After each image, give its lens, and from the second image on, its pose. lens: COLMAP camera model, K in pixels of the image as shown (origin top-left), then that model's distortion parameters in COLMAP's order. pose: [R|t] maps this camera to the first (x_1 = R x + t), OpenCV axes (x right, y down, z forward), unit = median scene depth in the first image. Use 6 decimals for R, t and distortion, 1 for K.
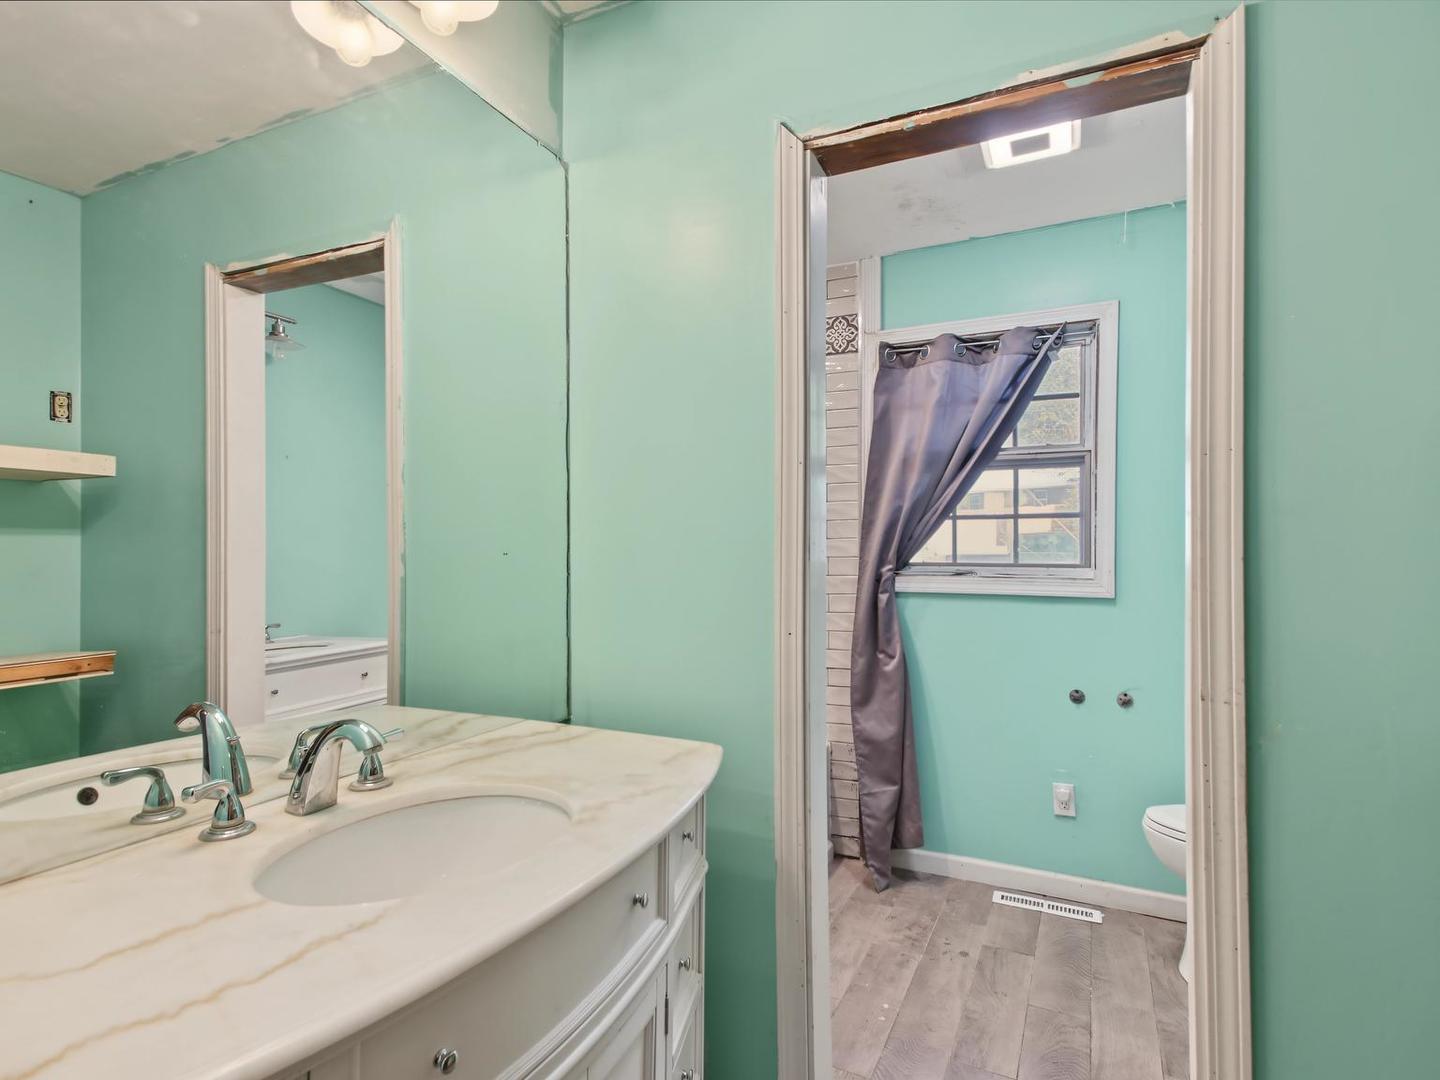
lens RADIAL K [[788.4, 0, 700.0], [0, 788.4, 550.7], [0, 0, 1]] dist [0.054688, -0.021200]
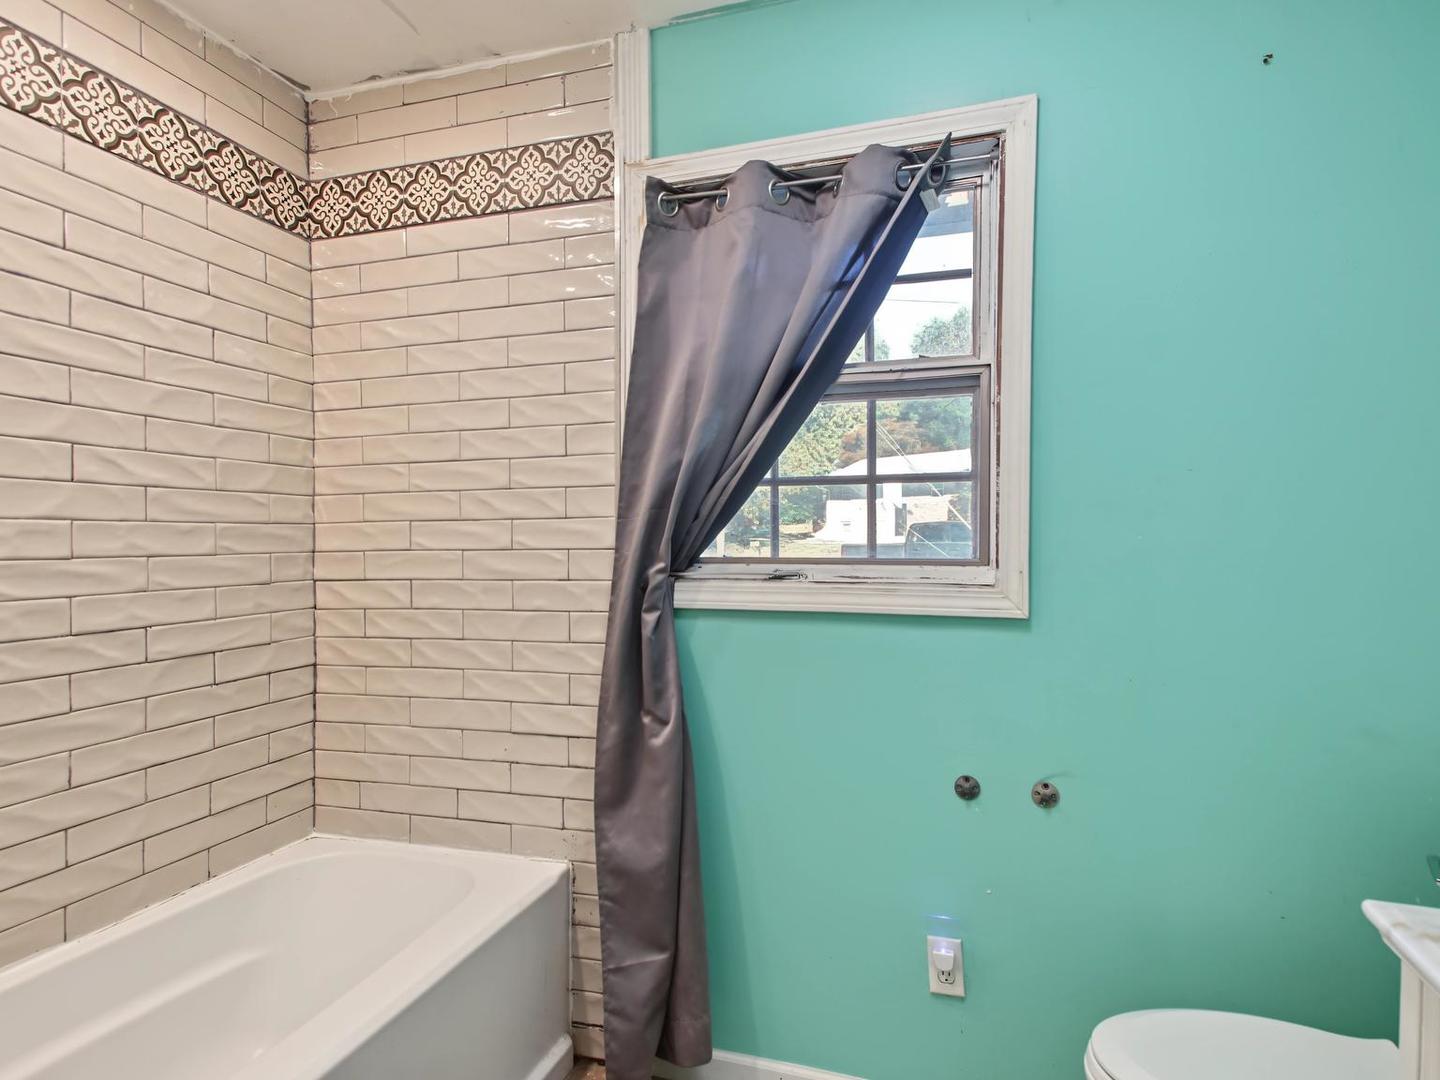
lens RADIAL K [[788.4, 0, 700.0], [0, 788.4, 550.7], [0, 0, 1]] dist [0.054688, -0.021200]
pose [[0.993961, -0.003507, 0.109675, 0.204974], [0.002328, 0.999938, 0.010874, 0.003293], [-0.109706, -0.010553, 0.993908, 0.423842]]
